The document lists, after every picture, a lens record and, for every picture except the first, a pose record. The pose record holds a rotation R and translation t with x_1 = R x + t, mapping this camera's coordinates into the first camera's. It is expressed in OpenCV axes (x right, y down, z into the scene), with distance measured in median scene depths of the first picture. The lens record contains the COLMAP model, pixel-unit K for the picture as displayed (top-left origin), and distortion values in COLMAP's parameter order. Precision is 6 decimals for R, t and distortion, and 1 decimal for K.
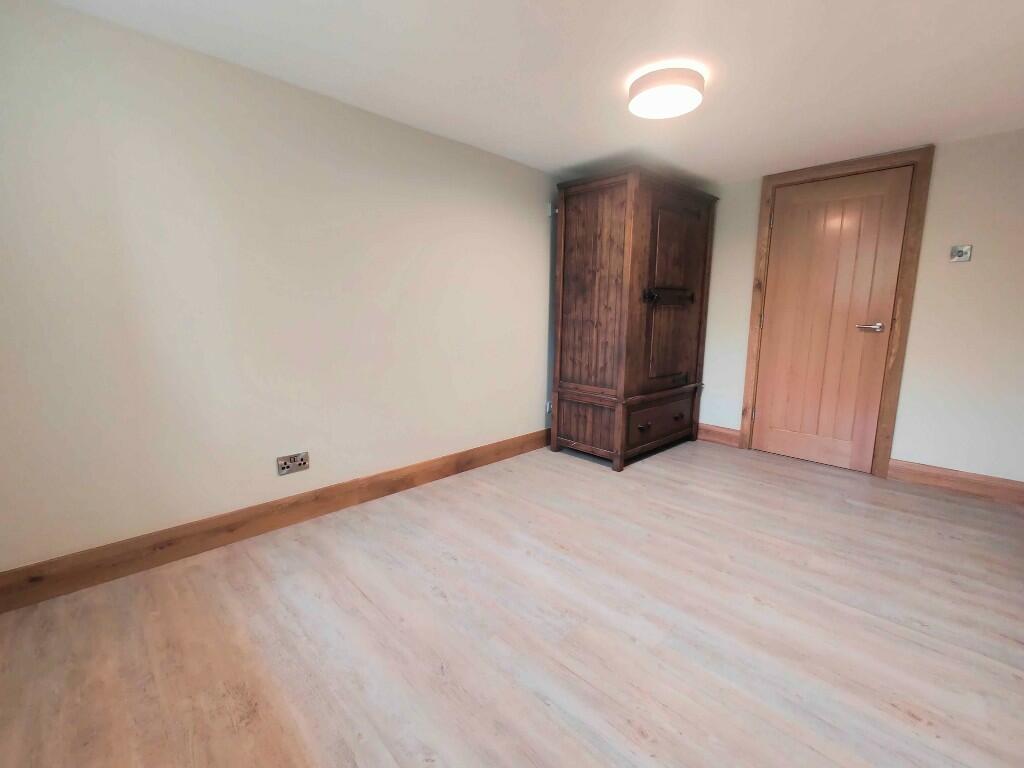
lens RADIAL K [[451.6, 0, 510.5], [0, 451.6, 380.3], [0, 0, 1]] dist [0.005608, -0.000362]
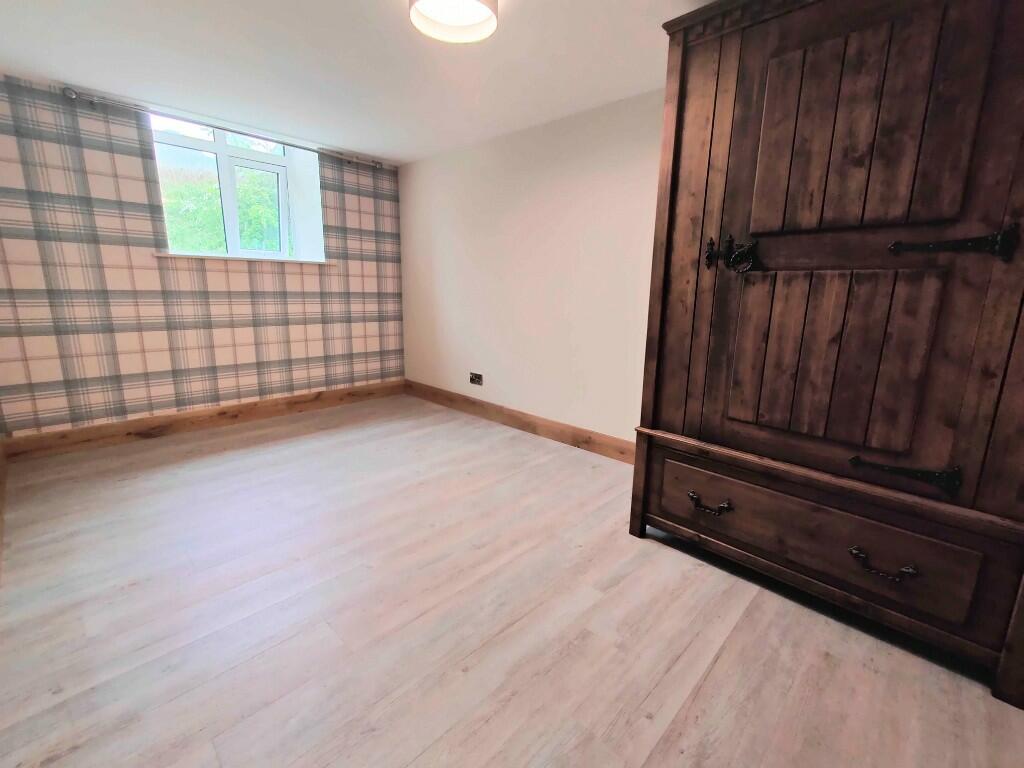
lens RADIAL K [[451.6, 0, 511.5], [0, 451.6, 382.4], [0, 0, 1]] dist [0.005608, -0.000362]
pose [[0.033041, 0.202595, -0.978705, 0.996146], [-0.174394, 0.965386, 0.193950, -0.125648], [0.984122, 0.164272, 0.067229, 0.907578]]
